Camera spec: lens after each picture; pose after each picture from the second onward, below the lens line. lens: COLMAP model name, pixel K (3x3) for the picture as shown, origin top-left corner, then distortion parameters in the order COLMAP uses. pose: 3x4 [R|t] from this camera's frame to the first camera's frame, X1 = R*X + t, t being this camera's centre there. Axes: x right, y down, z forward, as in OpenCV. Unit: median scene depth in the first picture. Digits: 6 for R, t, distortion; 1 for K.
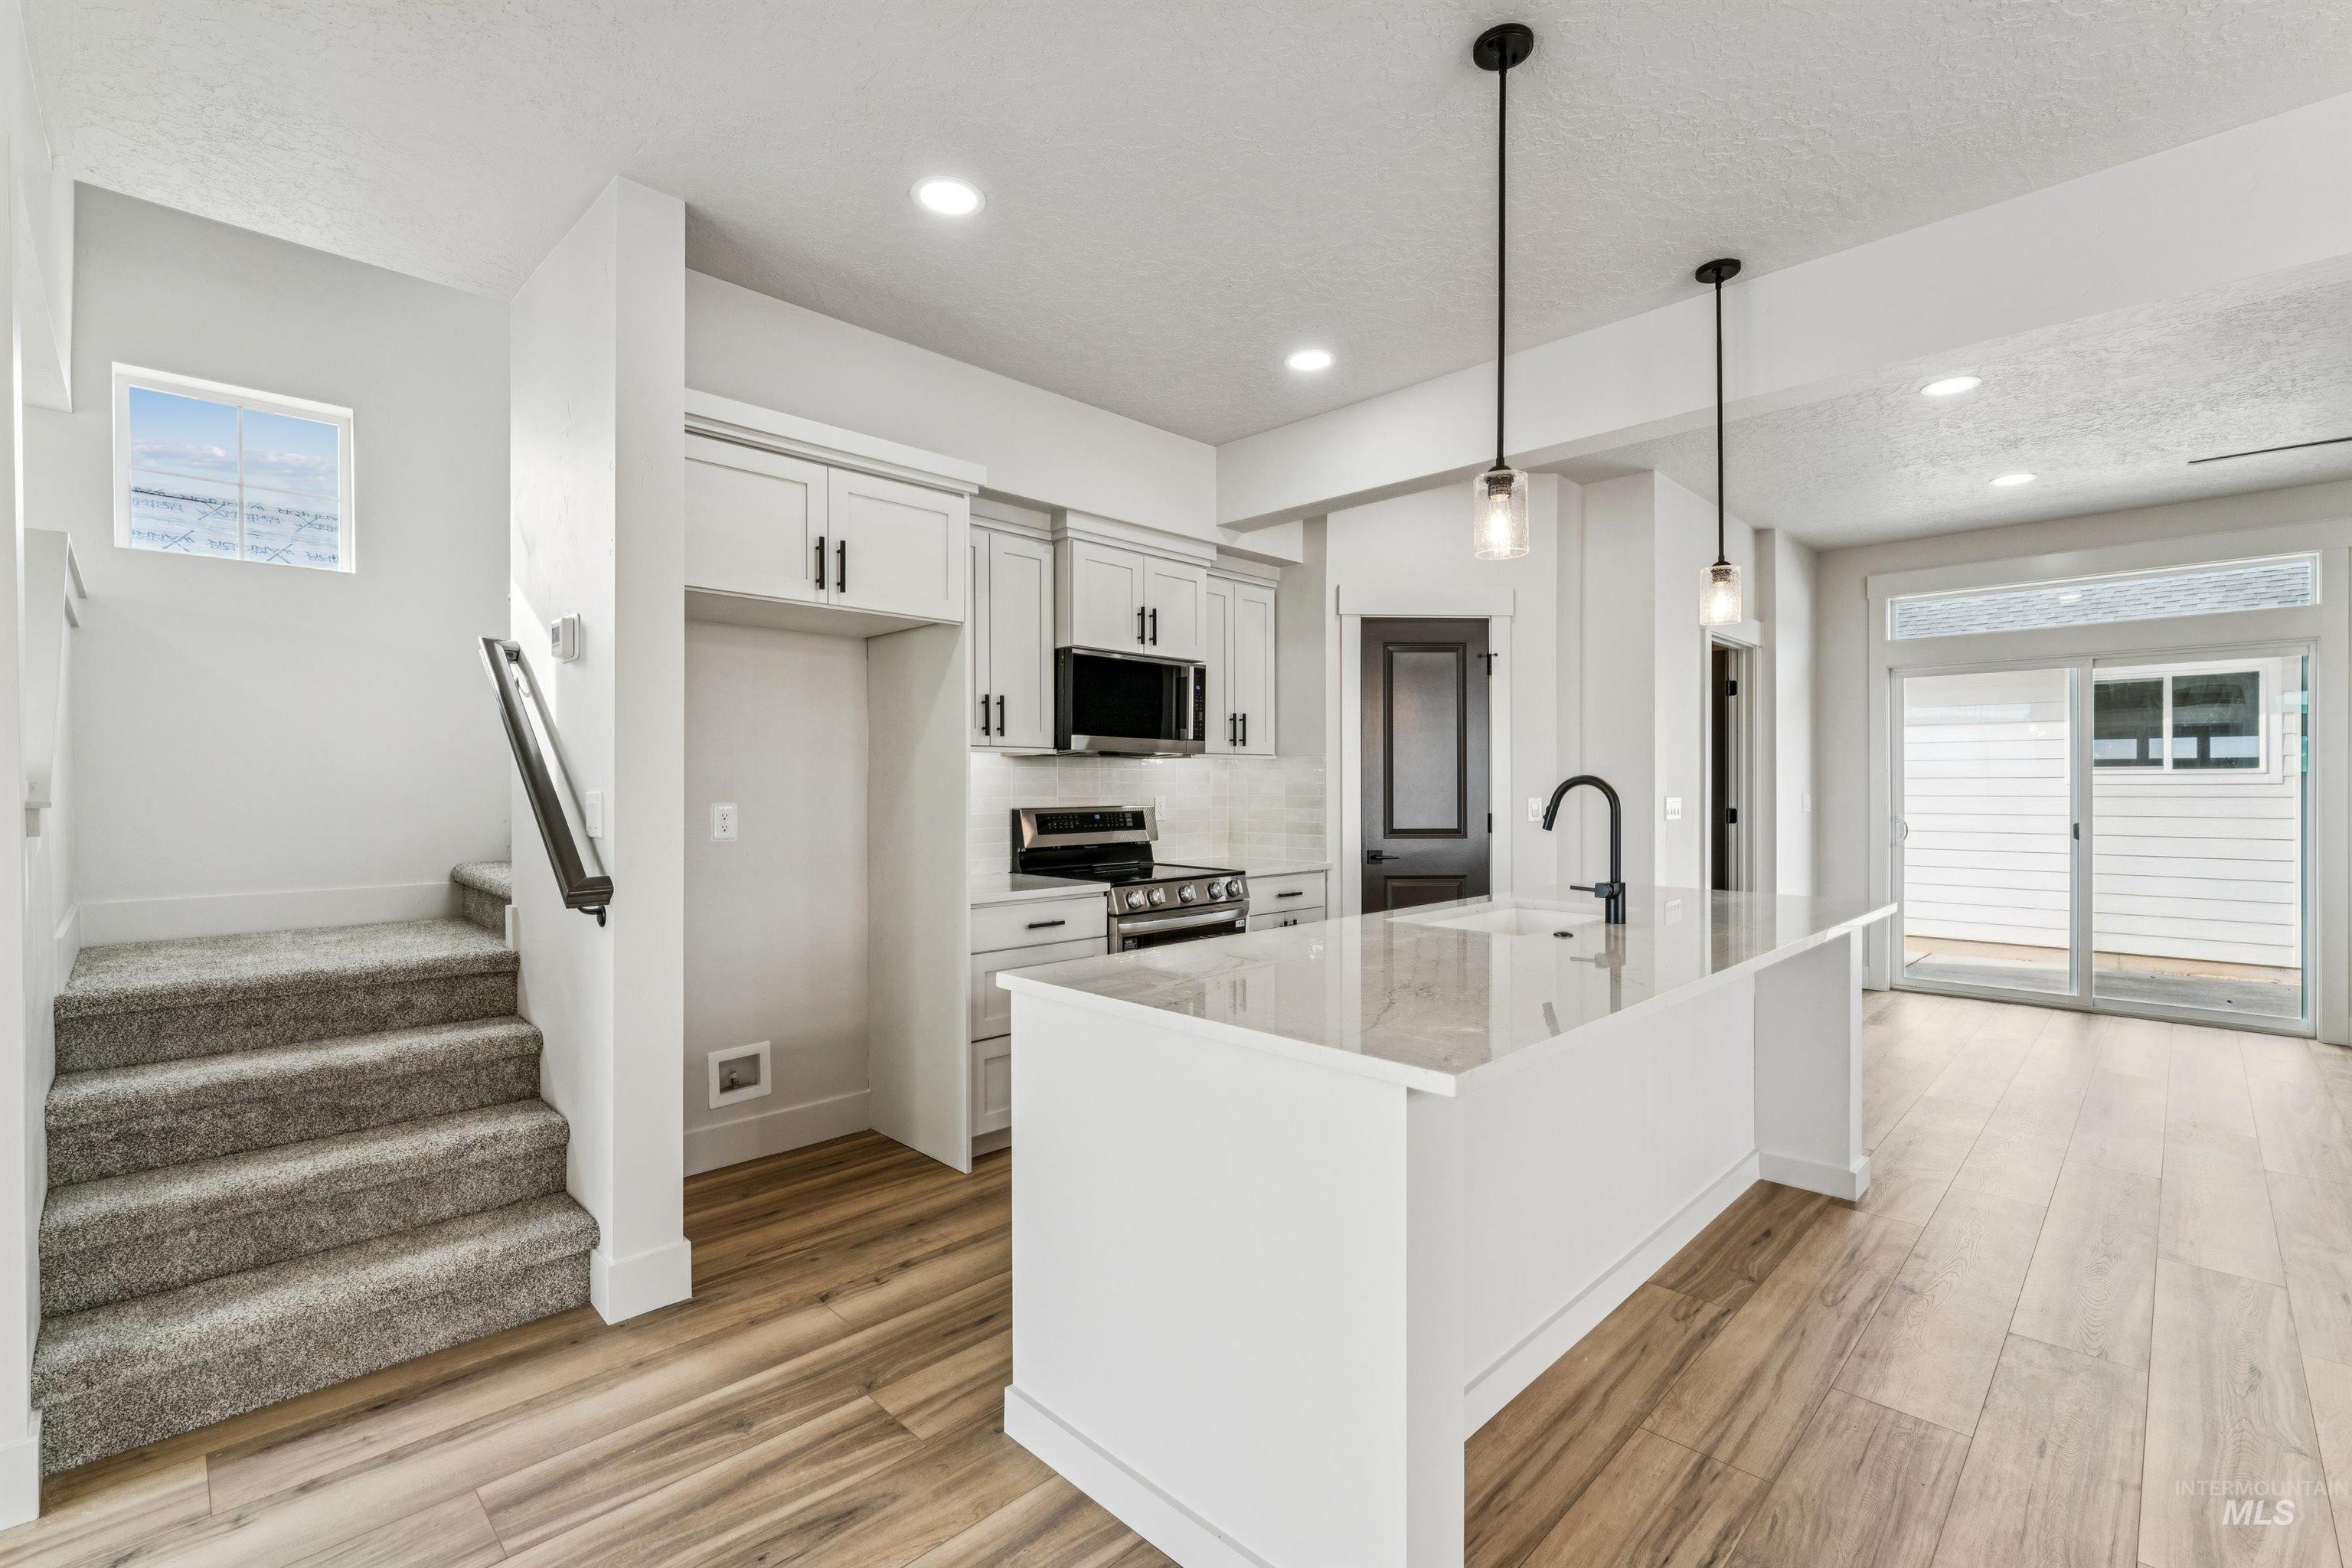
lens RADIAL K [[1026.9, 0, 1182.6], [0, 1026.9, 781.9], [0, 0, 1]] dist [-0.001607, -0.001141]
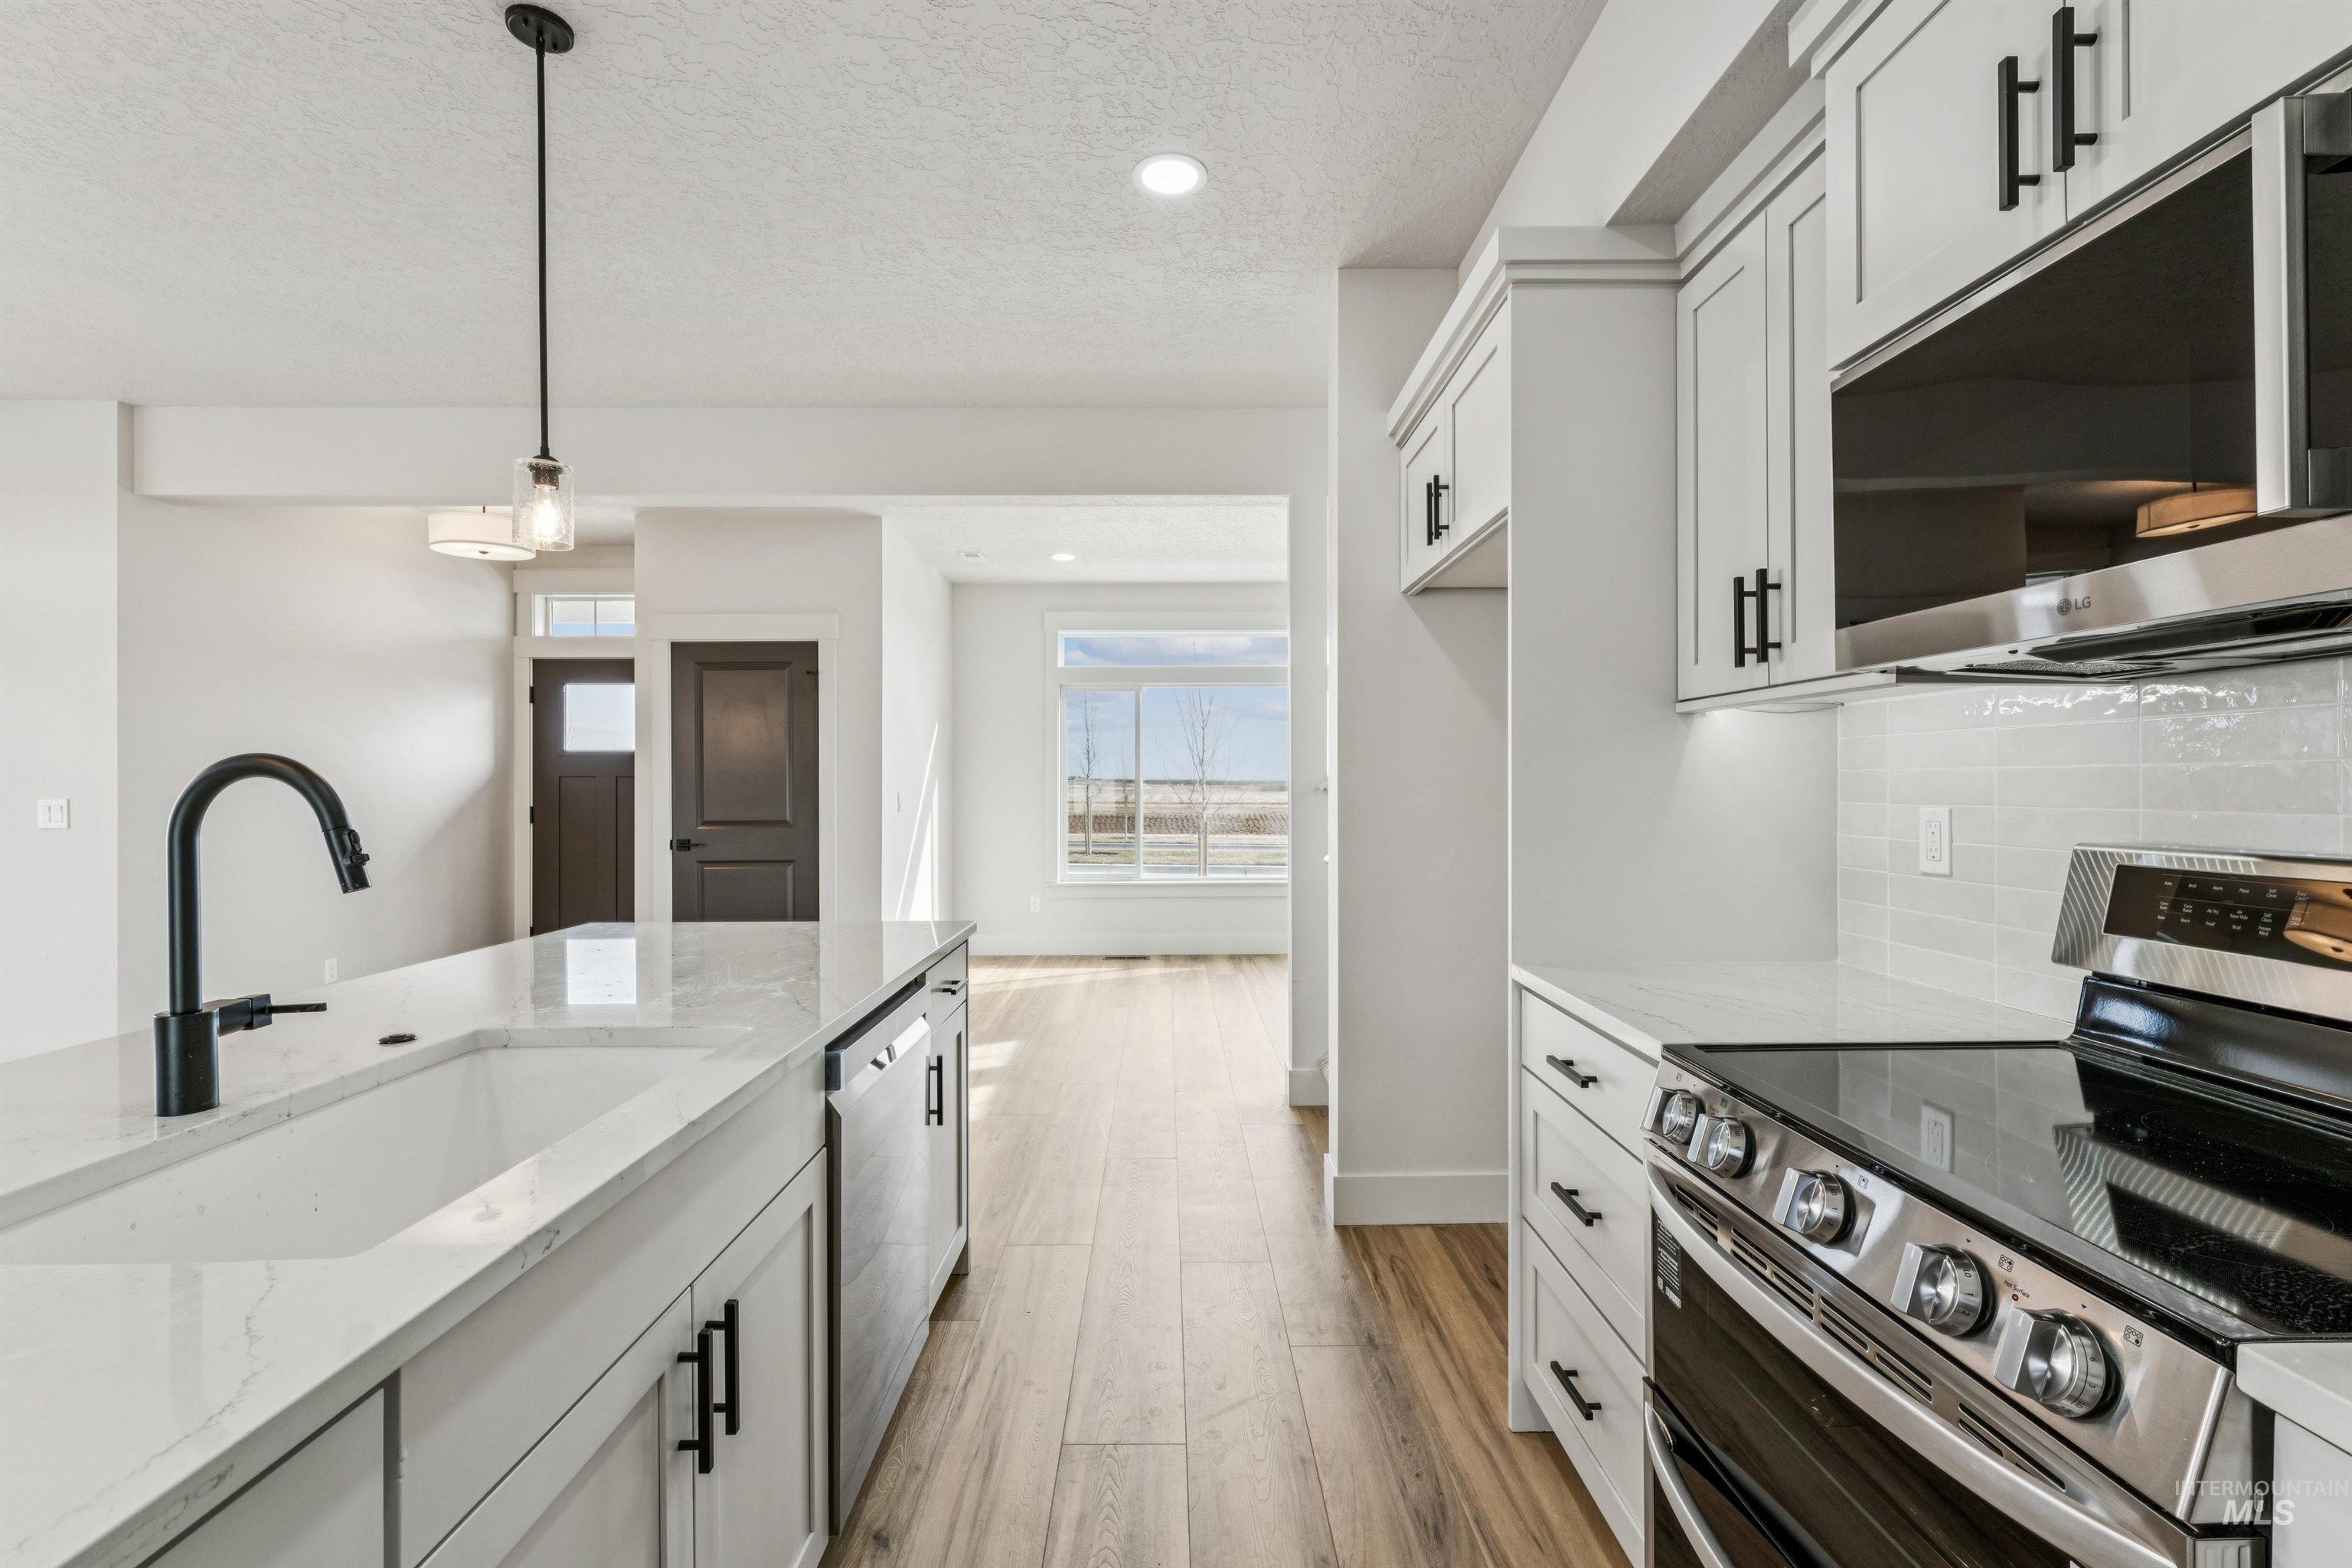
lens RADIAL K [[1026.9, 0, 1176.3], [0, 1026.9, 782.0], [0, 0, 1]] dist [-0.001607, -0.001141]
pose [[-0.701512, 0.003769, -0.712647, 0.326602], [0.005918, 0.999982, -0.000537, 0.005032], [0.712633, -0.004594, -0.701522, 1.179471]]
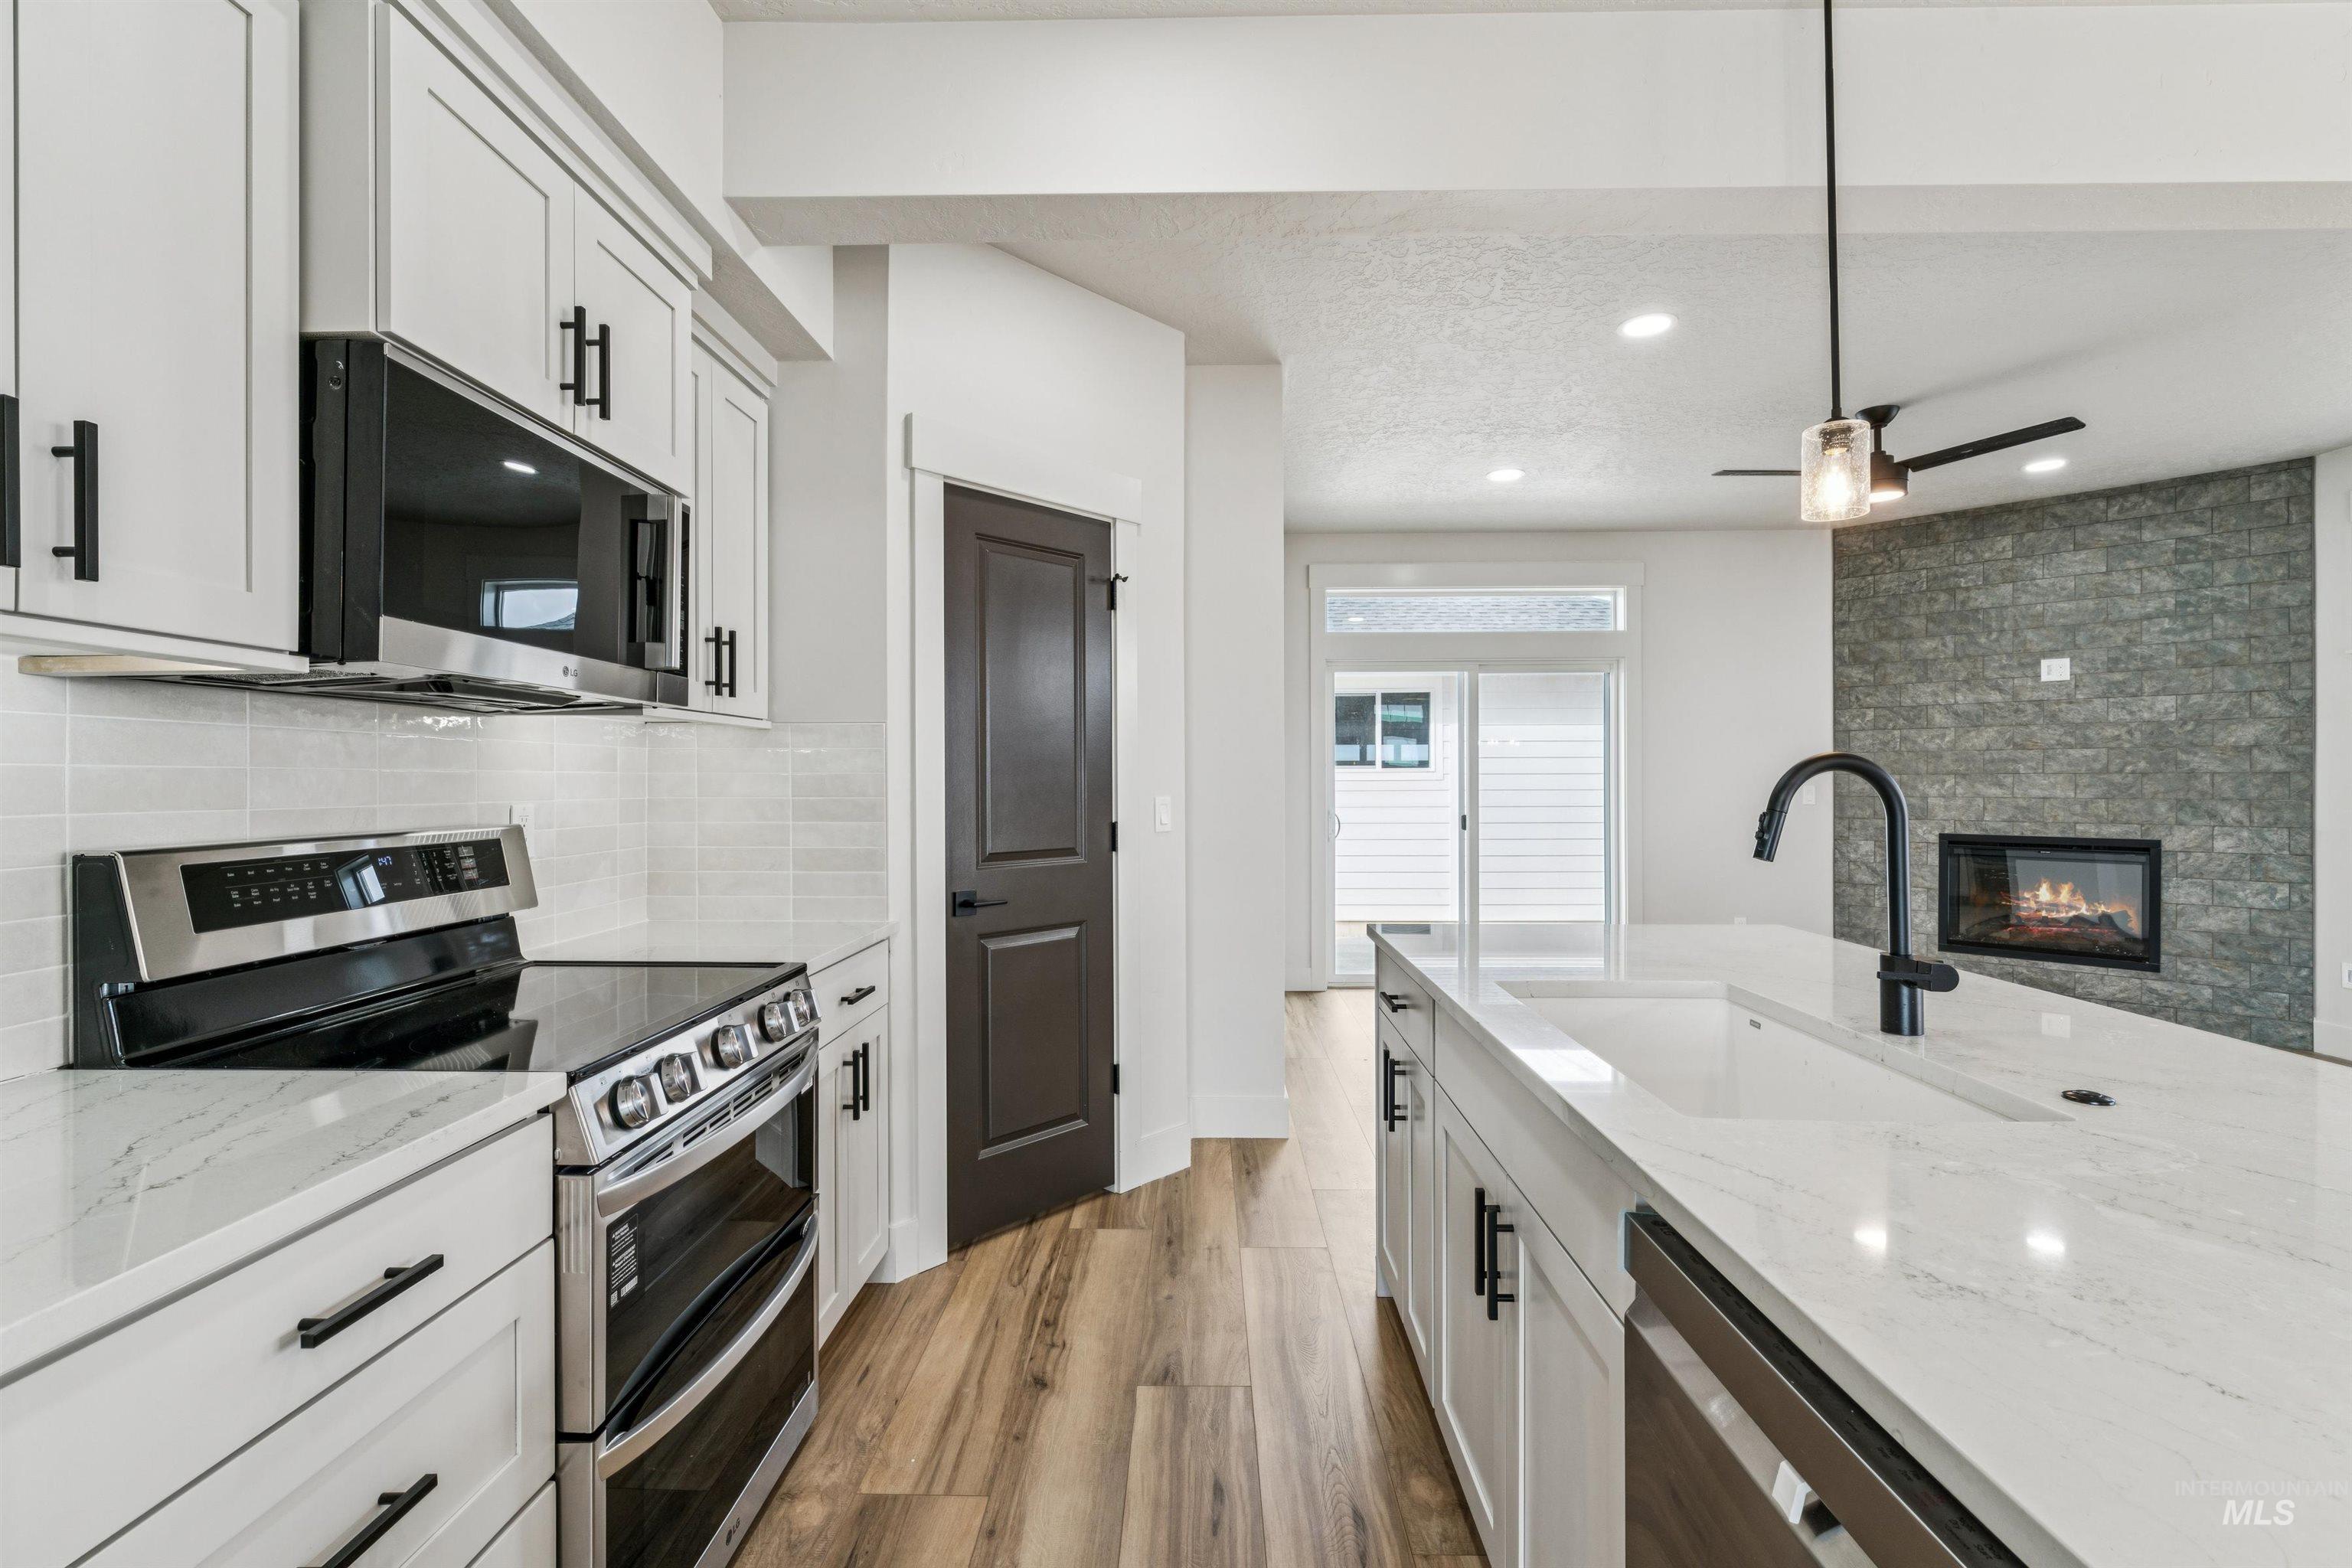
lens RADIAL K [[1092.9, 0, 1178.1], [0, 1092.9, 782.3], [0, 0, 1]] dist [-0.011034, 0.010428]
pose [[0.712202, -0.001468, 0.701973, -0.196389], [0.002250, 0.999997, -0.000191, 0.007152], [-0.701971, 0.001715, 0.712203, 0.623967]]
